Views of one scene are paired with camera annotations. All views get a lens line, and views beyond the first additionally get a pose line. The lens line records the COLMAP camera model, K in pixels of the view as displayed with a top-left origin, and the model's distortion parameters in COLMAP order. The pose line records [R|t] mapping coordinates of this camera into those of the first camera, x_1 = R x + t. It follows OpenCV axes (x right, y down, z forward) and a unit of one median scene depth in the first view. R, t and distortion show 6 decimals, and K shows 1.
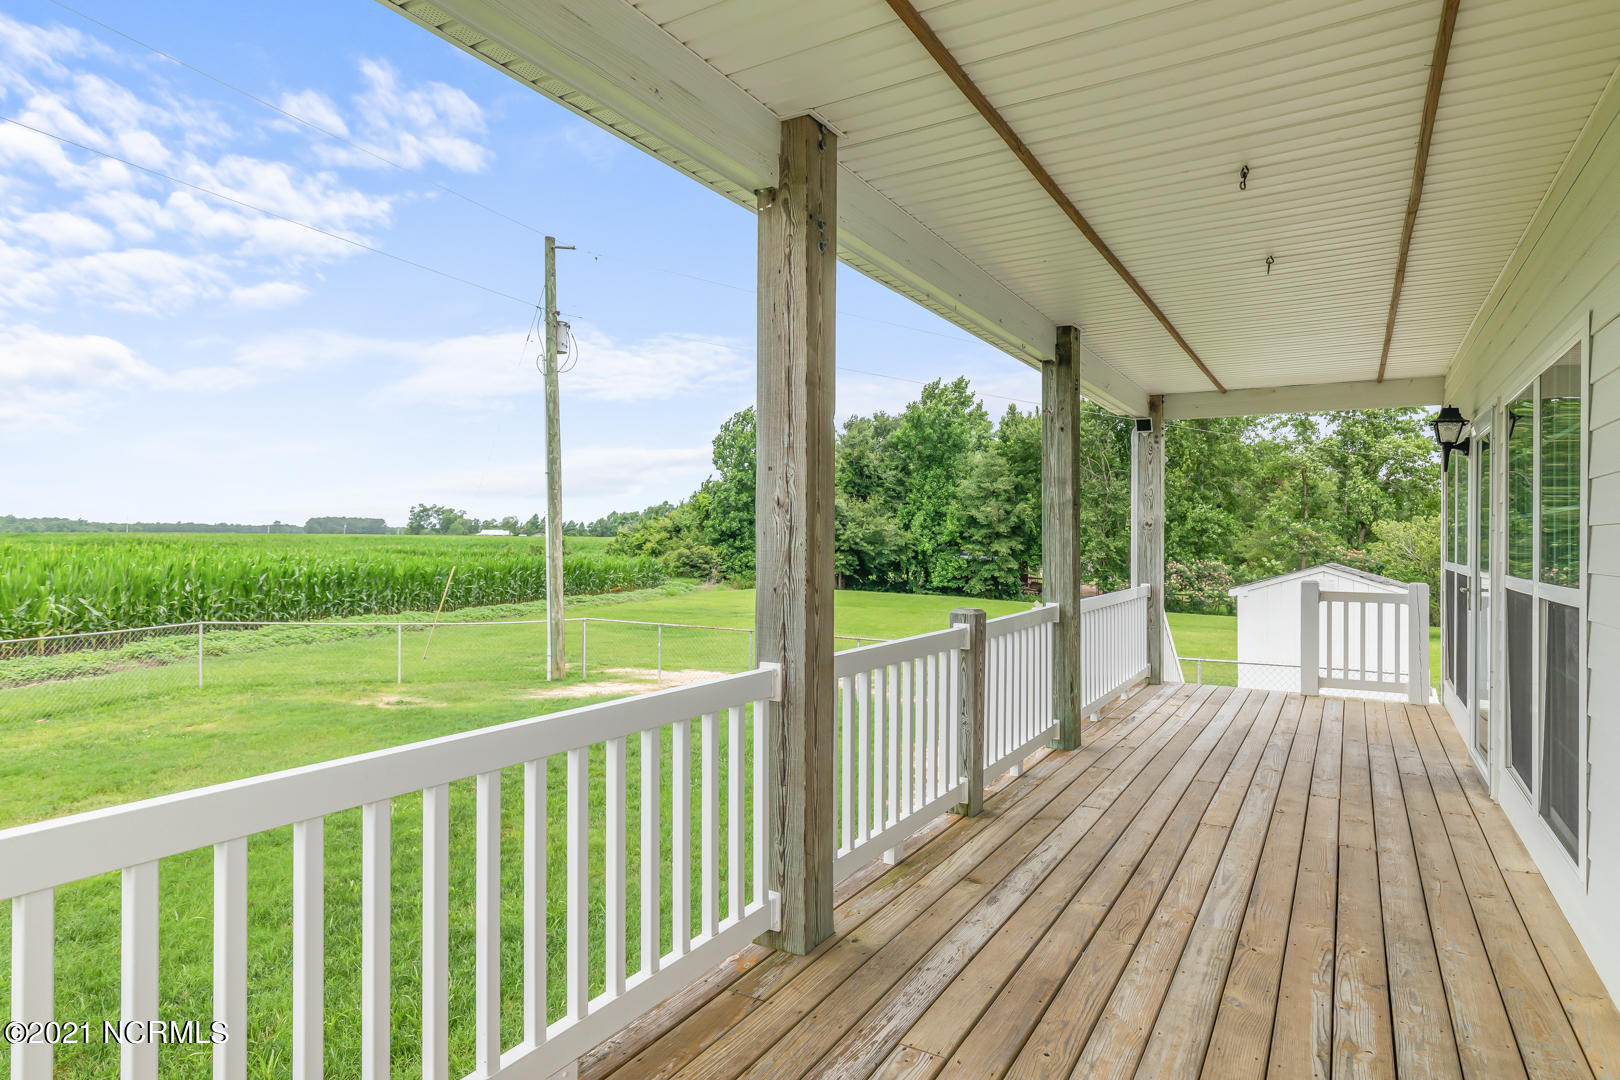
lens RADIAL K [[912.0, 0, 810.4], [0, 912.0, 530.4], [0, 0, 1]] dist [0.008999, 0.001999]
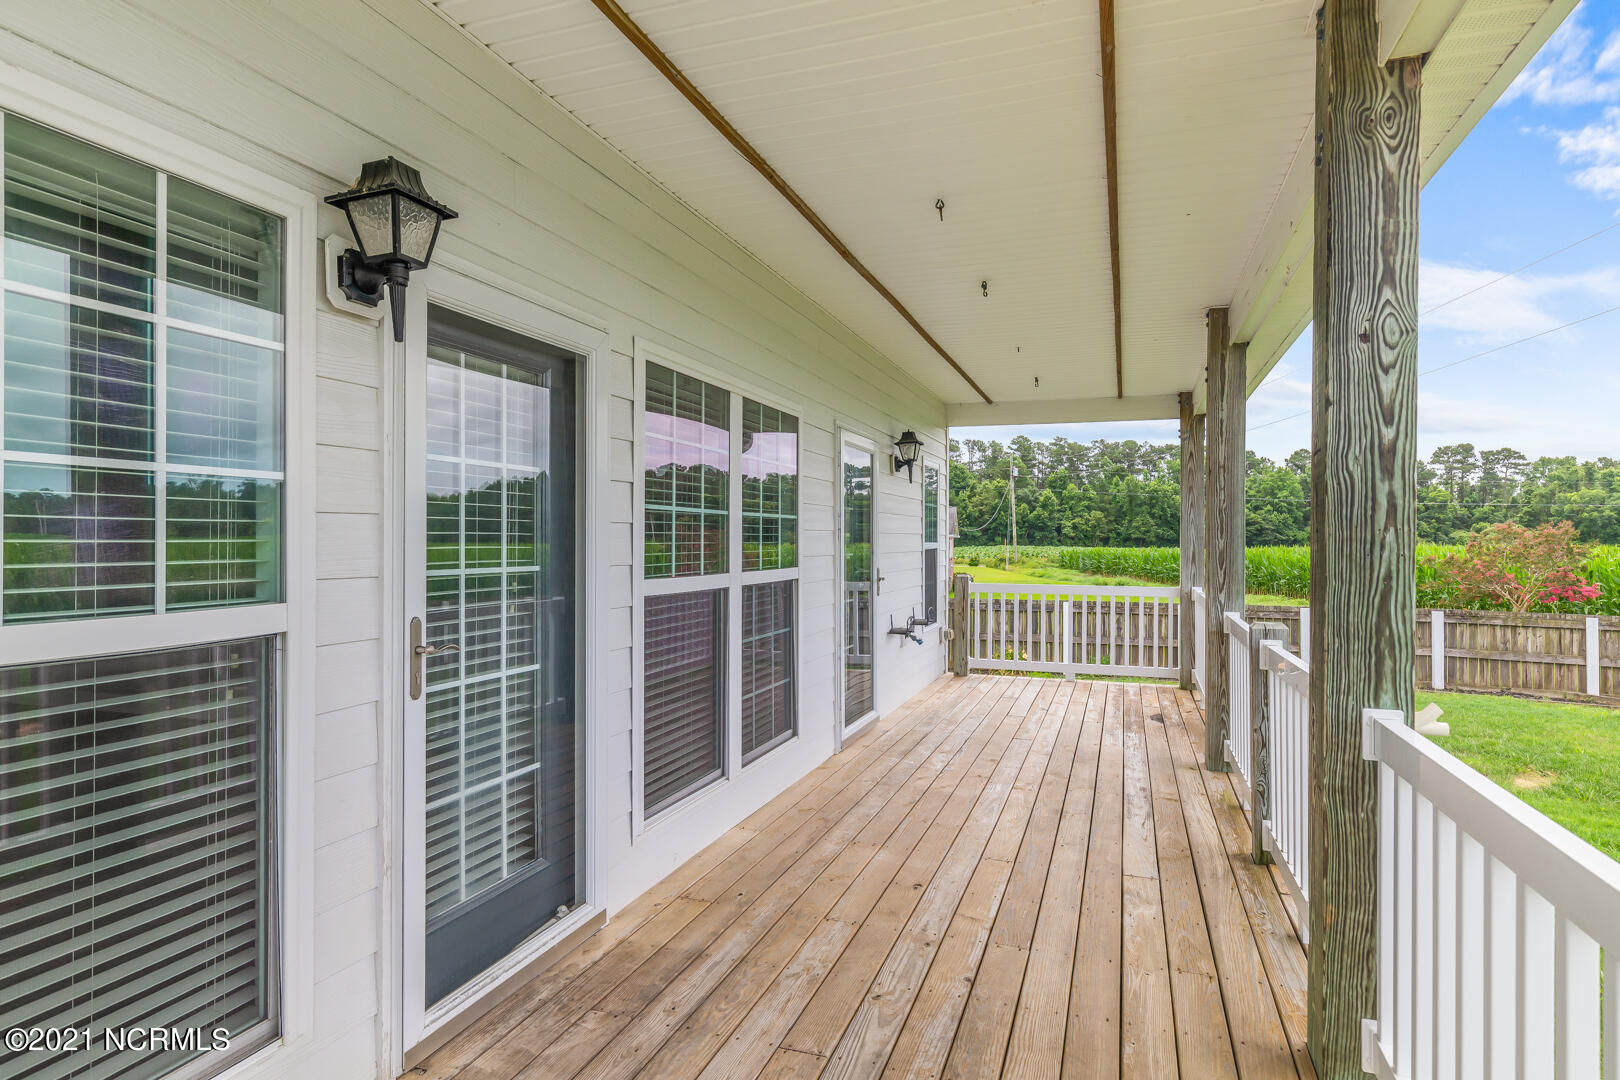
lens RADIAL K [[912.0, 0, 809.2], [0, 912.0, 543.4], [0, 0, 1]] dist [0.008999, 0.001999]
pose [[-0.979726, -0.009830, -0.200100, 0.872242], [-0.008688, 0.999941, -0.006584, 0.024518], [0.200152, -0.004712, -0.979753, 1.994512]]
